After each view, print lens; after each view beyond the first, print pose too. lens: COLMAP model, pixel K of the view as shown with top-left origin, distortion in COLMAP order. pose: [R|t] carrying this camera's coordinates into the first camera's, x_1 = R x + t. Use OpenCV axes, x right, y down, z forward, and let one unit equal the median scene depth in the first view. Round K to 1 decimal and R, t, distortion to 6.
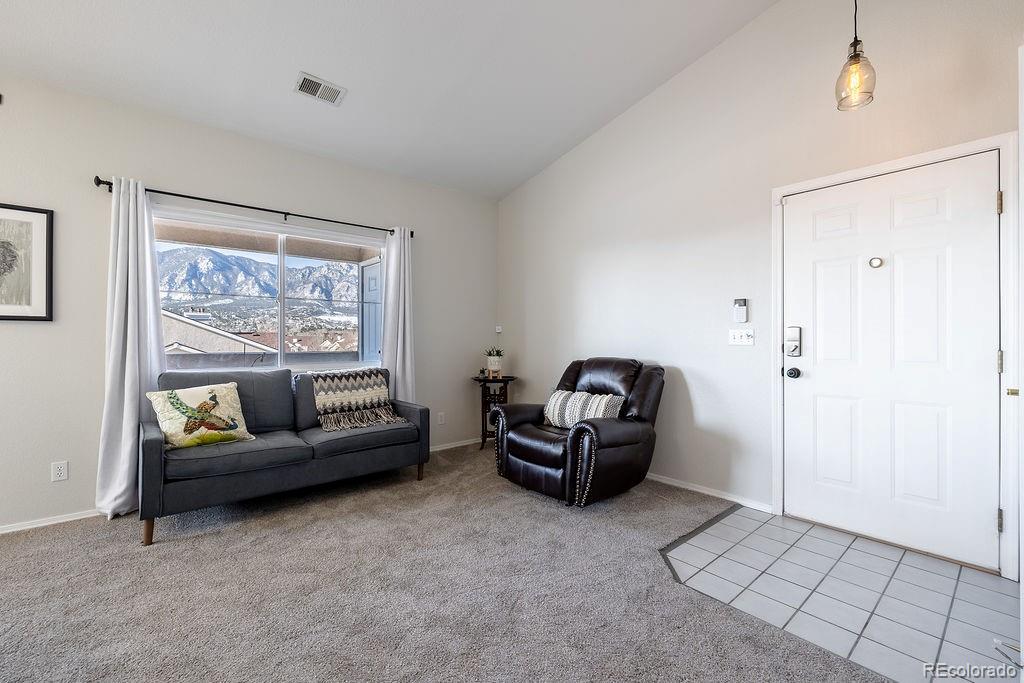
lens RADIAL K [[434.0, 0, 513.9], [0, 434.0, 334.7], [0, 0, 1]] dist [0.003211, -0.000545]
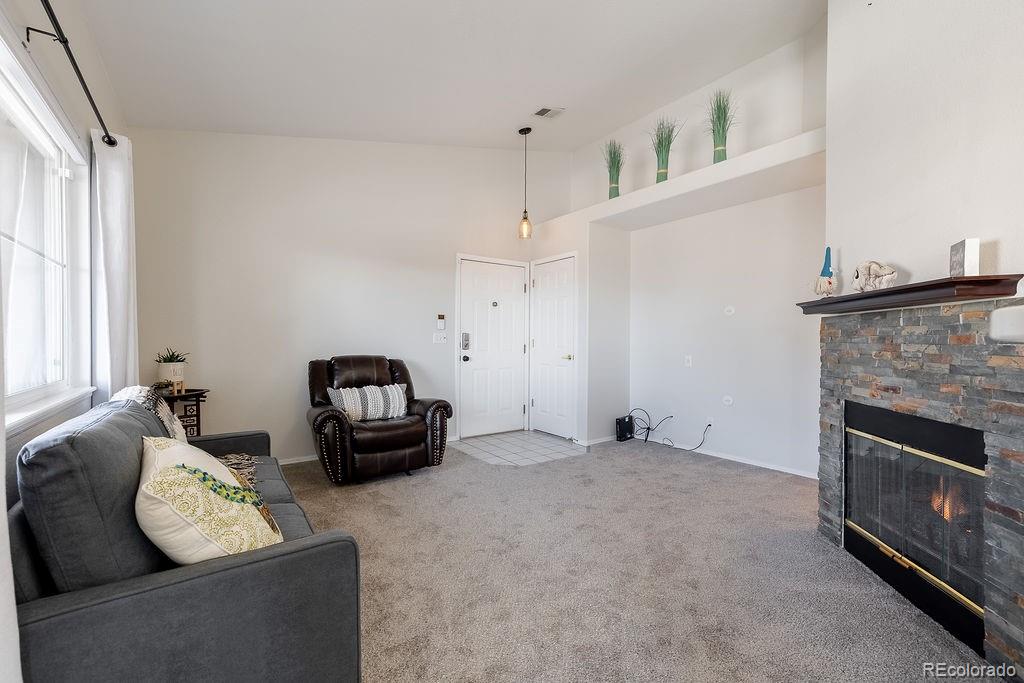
lens RADIAL K [[434.0, 0, 511.5], [0, 434.0, 341.5], [0, 0, 1]] dist [0.003211, -0.000545]
pose [[0.083531, -0.002118, 0.996503, -1.165038], [-0.013295, 0.999906, 0.003240, 0.008287], [-0.996416, -0.013519, 0.083495, 0.671753]]
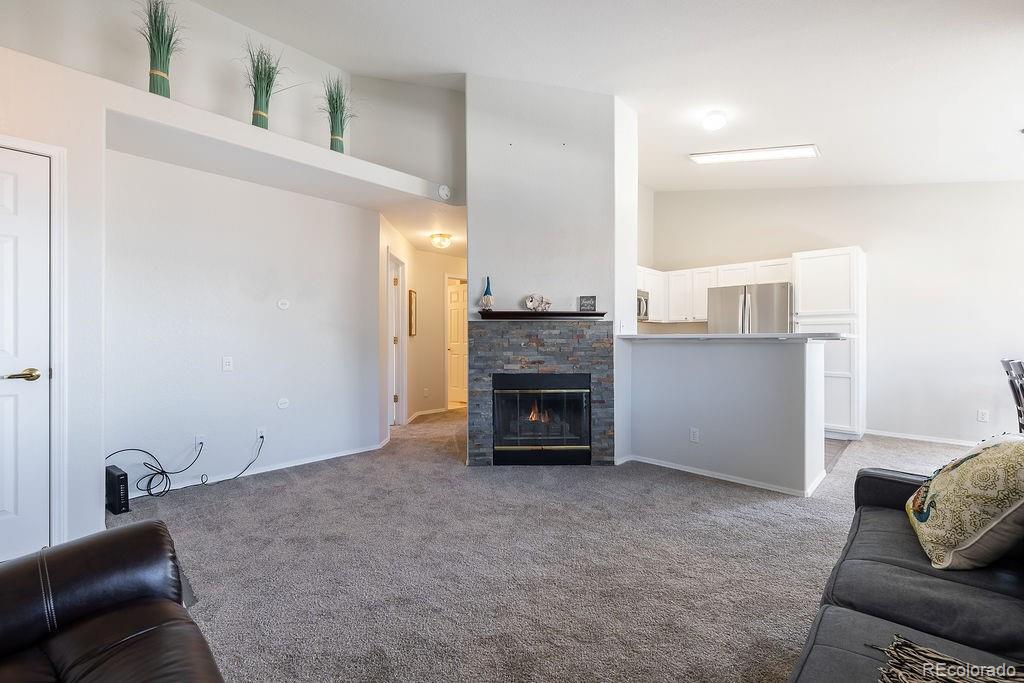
lens RADIAL K [[434.0, 0, 501.4], [0, 434.0, 337.5], [0, 0, 1]] dist [0.003211, -0.000545]
pose [[-0.996458, 0.000214, -0.084096, -0.141049], [0.000784, 0.999977, -0.006754, 0.011951], [0.084093, -0.006796, -0.996435, 1.482238]]
